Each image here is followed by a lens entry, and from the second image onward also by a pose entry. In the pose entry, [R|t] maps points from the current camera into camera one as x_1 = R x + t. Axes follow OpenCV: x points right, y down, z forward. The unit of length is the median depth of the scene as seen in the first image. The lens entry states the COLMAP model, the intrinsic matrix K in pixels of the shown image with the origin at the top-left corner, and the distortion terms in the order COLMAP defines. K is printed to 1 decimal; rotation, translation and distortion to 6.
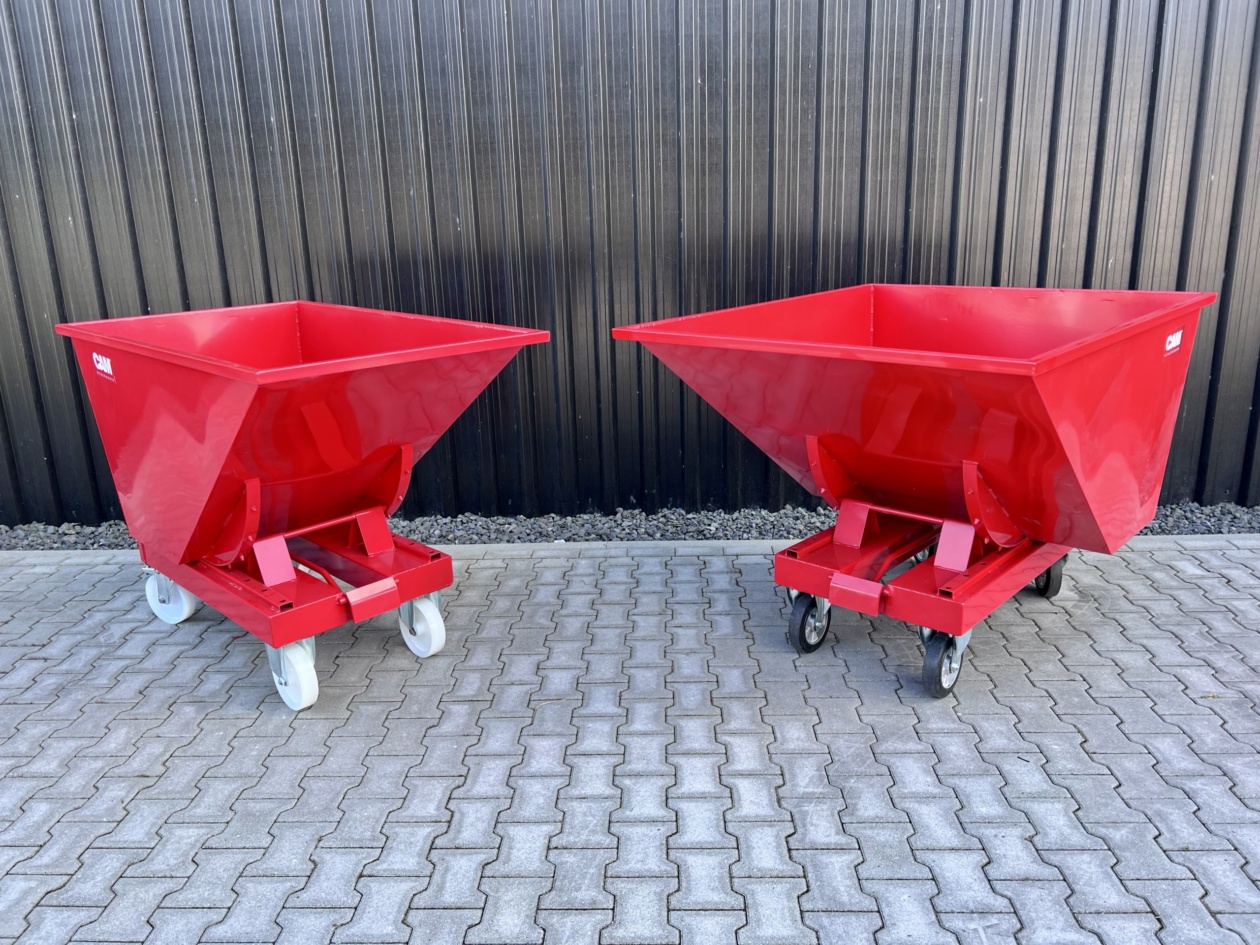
lens RADIAL K [[962.0, 0, 626.5], [0, 962.0, 476.7], [0, 0, 1]] dist [0.027981, -0.043031]
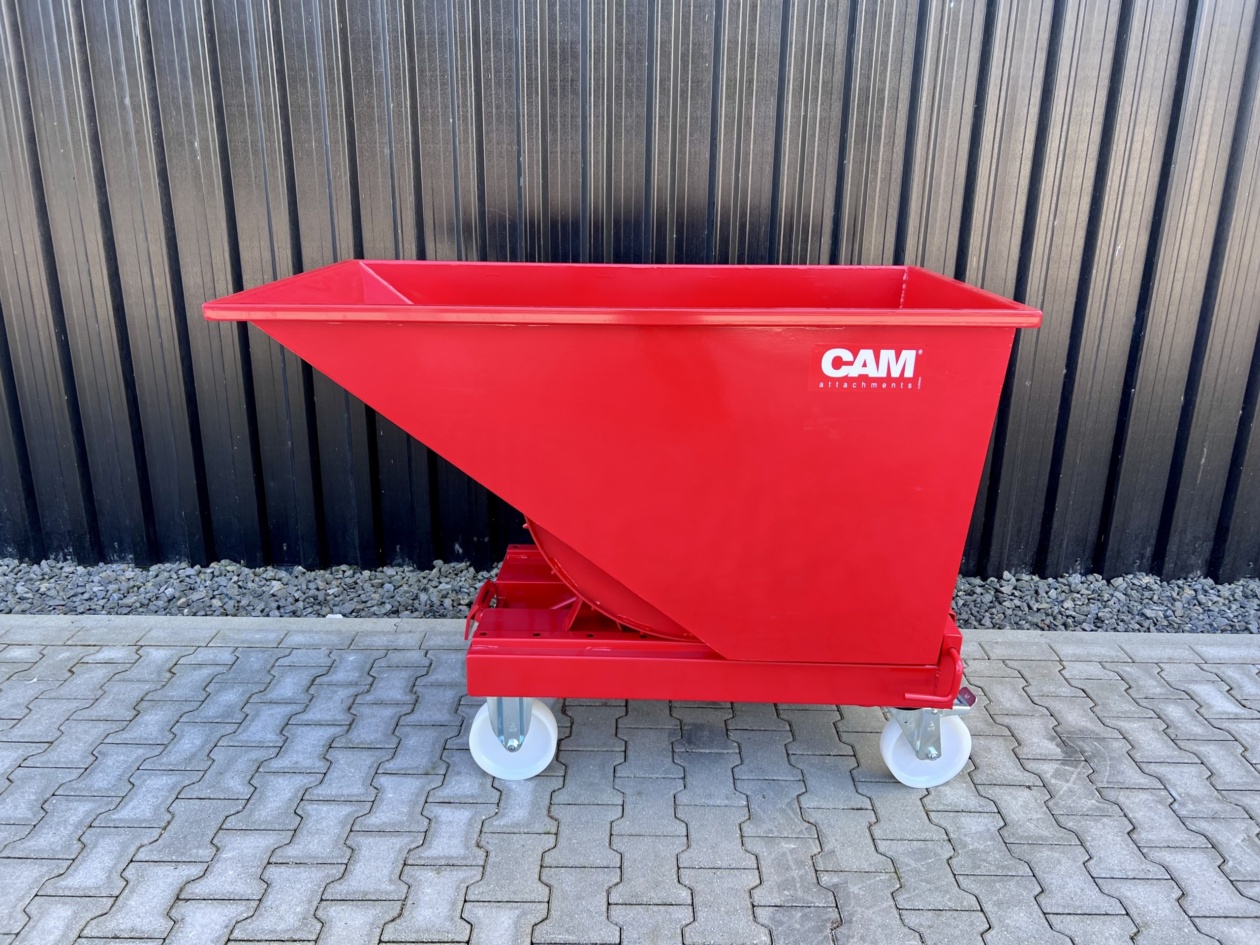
lens RADIAL K [[962.0, 0, 636.5], [0, 962.0, 477.0], [0, 0, 1]] dist [0.027981, -0.043031]
pose [[0.998086, 0.031236, 0.053364, 0.137966], [-0.033120, 0.998846, 0.034788, -0.082208], [-0.052216, -0.036489, 0.997969, 0.368970]]
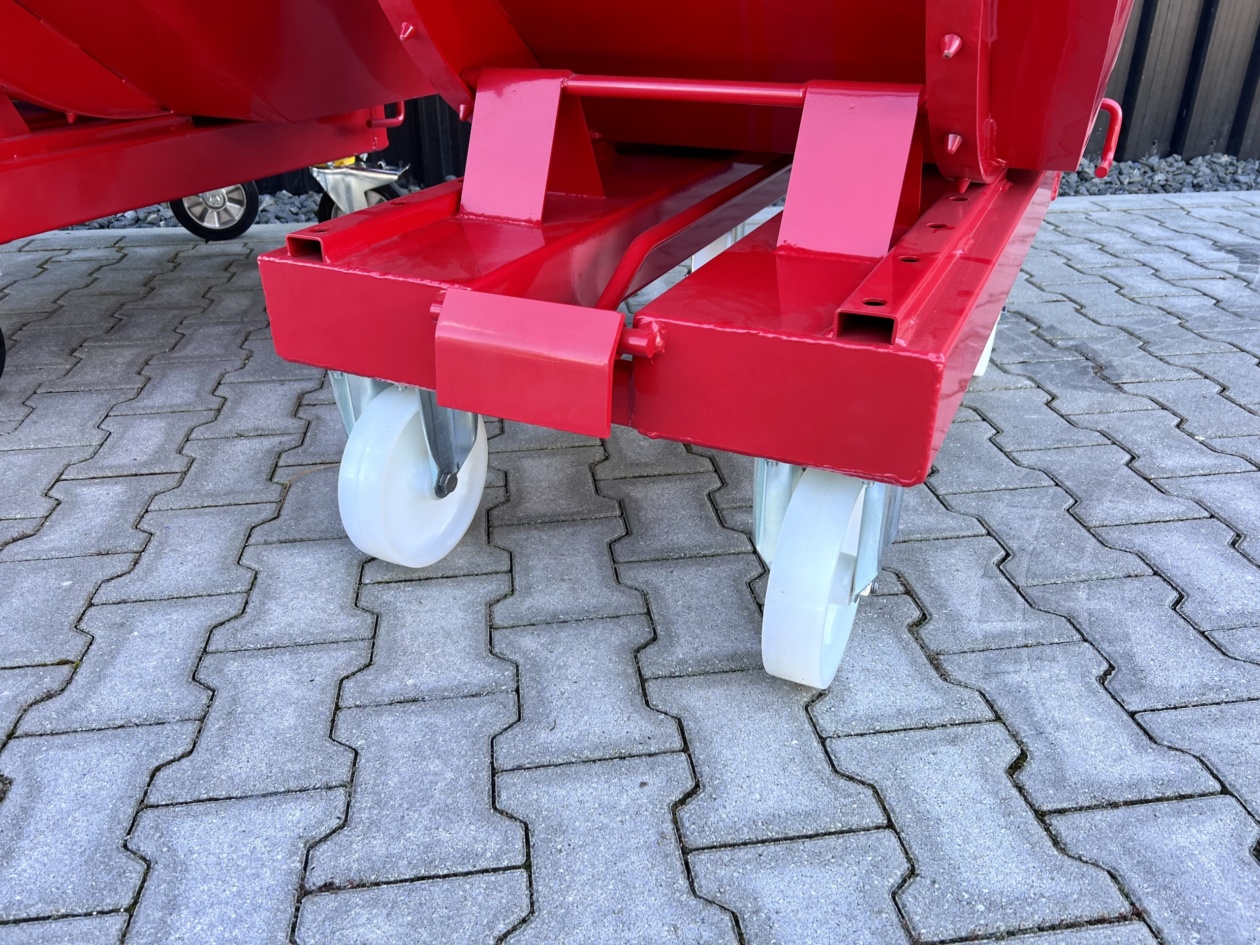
lens RADIAL K [[962.0, 0, 625.2], [0, 962.0, 491.9], [0, 0, 1]] dist [0.027981, -0.043031]
pose [[0.984368, -0.060508, 0.165401, -0.015136], [0.022775, 0.974978, 0.221133, 0.129377], [-0.174643, -0.213910, 0.961115, 0.472889]]
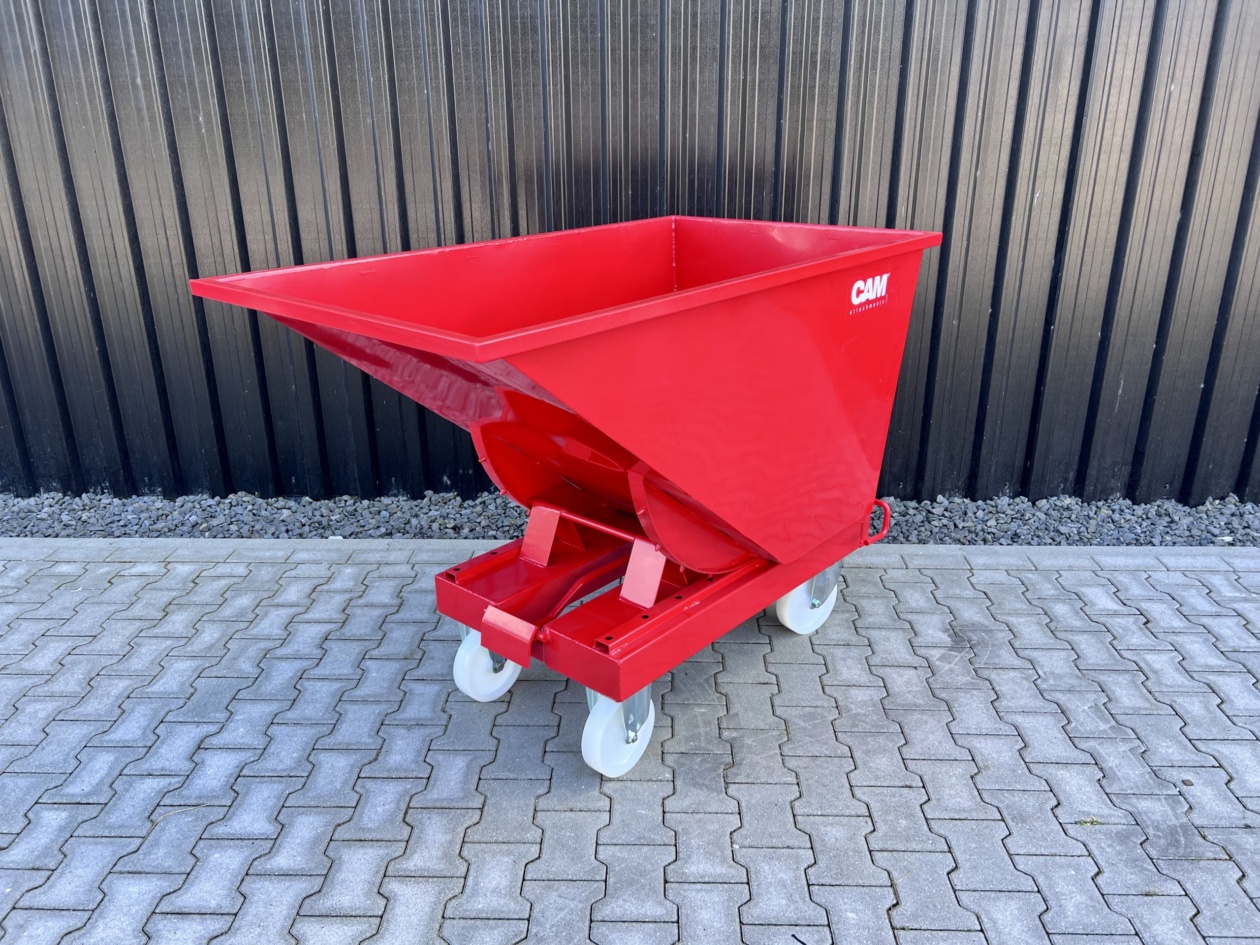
lens RADIAL K [[962.0, 0, 632.8], [0, 962.0, 485.4], [0, 0, 1]] dist [0.027981, -0.043031]
pose [[0.999647, 0.018231, 0.019320, 0.203184], [-0.019938, 0.995544, 0.092166, -0.068186], [-0.017554, -0.092518, 0.995556, 0.256607]]
